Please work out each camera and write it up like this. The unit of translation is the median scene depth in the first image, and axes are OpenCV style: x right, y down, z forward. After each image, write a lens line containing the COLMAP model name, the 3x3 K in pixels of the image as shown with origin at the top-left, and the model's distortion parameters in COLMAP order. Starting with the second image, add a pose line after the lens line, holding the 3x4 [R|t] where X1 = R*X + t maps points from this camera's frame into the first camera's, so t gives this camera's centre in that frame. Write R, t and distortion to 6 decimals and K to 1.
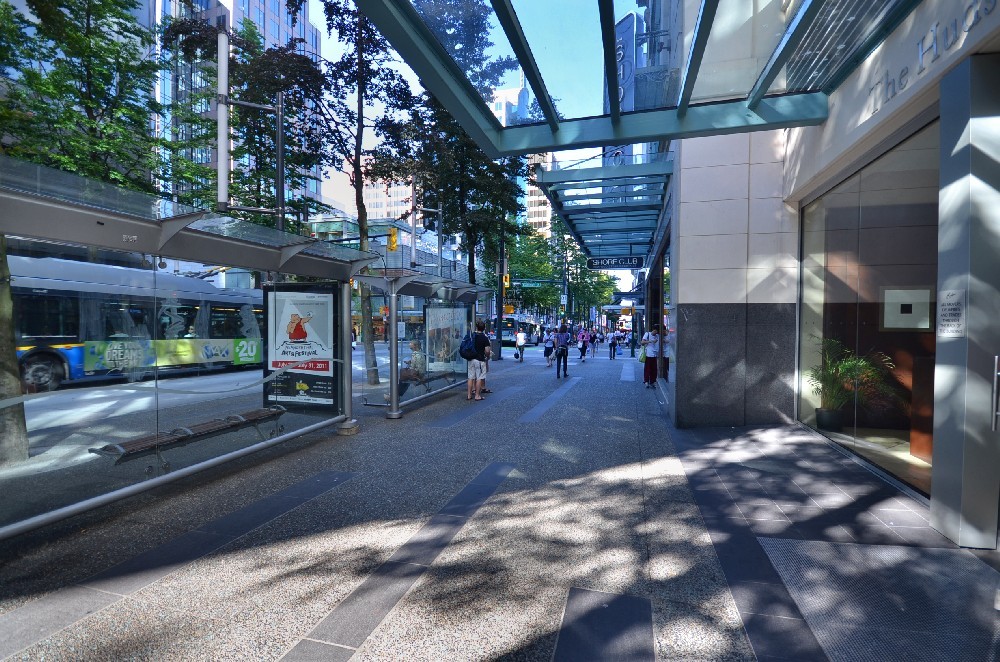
lens RADIAL K [[420.2, 0, 500.0], [0, 420.2, 331.0], [0, 0, 1]] dist [-0.018506, -0.000388]
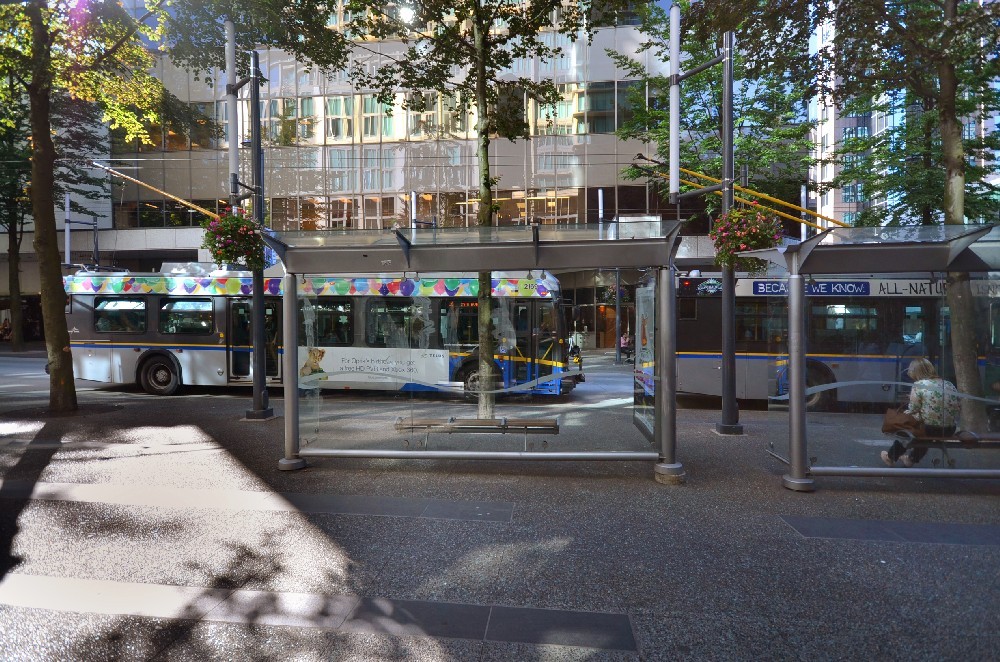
lens RADIAL K [[480.5, 0, 518.8], [0, 480.5, 328.5], [0, 0, 1]] dist [0.001576, 0.000053]
pose [[0.214505, 0.001601, -0.976722, 0.757833], [-0.010597, 0.999944, -0.000688, -0.016655], [0.976665, 0.010498, 0.214510, 1.181754]]
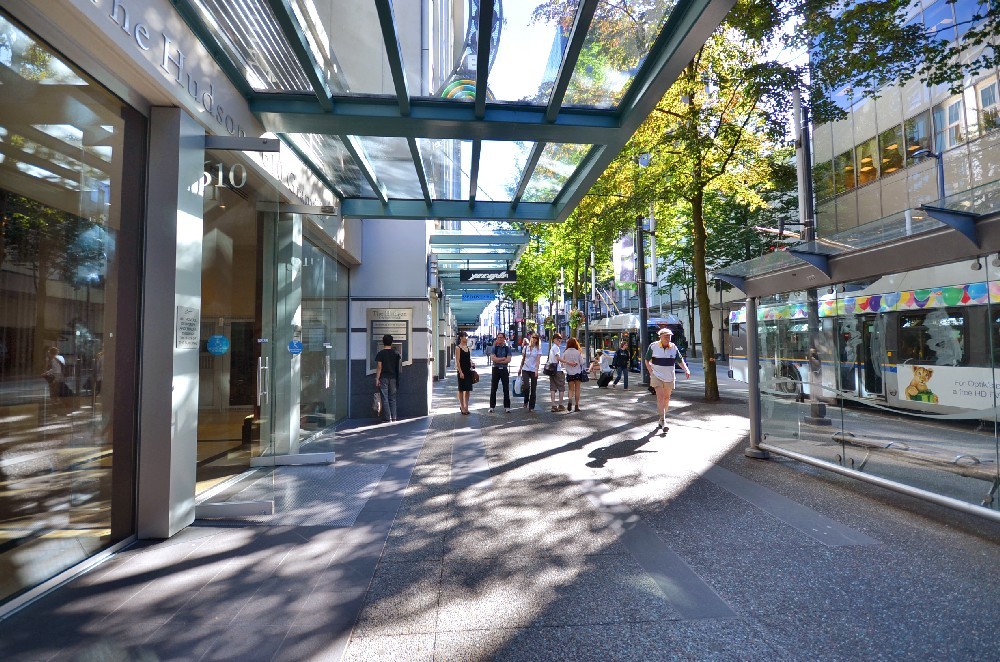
lens RADIAL K [[420.2, 0, 500.0], [0, 420.2, 331.0], [0, 0, 1]] dist [-0.018506, -0.000388]
pose [[-0.920260, -0.015919, -0.390983, 0.657203], [-0.002827, 0.999417, -0.034036, 0.006503], [0.391297, -0.030216, -0.919768, 2.047667]]
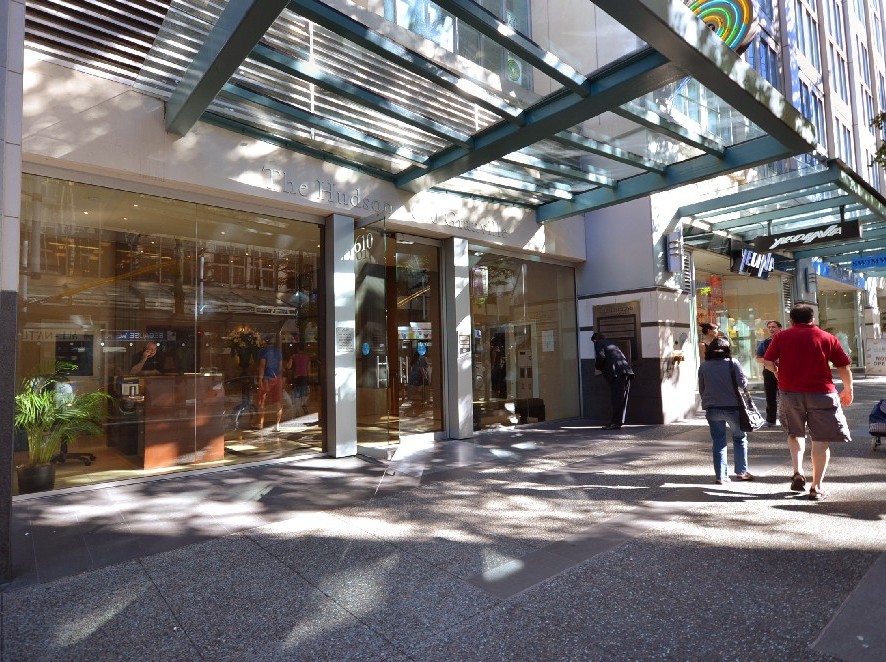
lens RADIAL K [[512.5, 0, 443.0], [0, 512.5, 331.0], [0, 0, 1]] dist [-0.002714, -0.001387]
pose [[-0.847368, 0.041032, 0.529418, -0.444484], [0.026473, 0.999035, -0.035057, 0.013982], [-0.530346, -0.015691, -0.847636, 2.395776]]
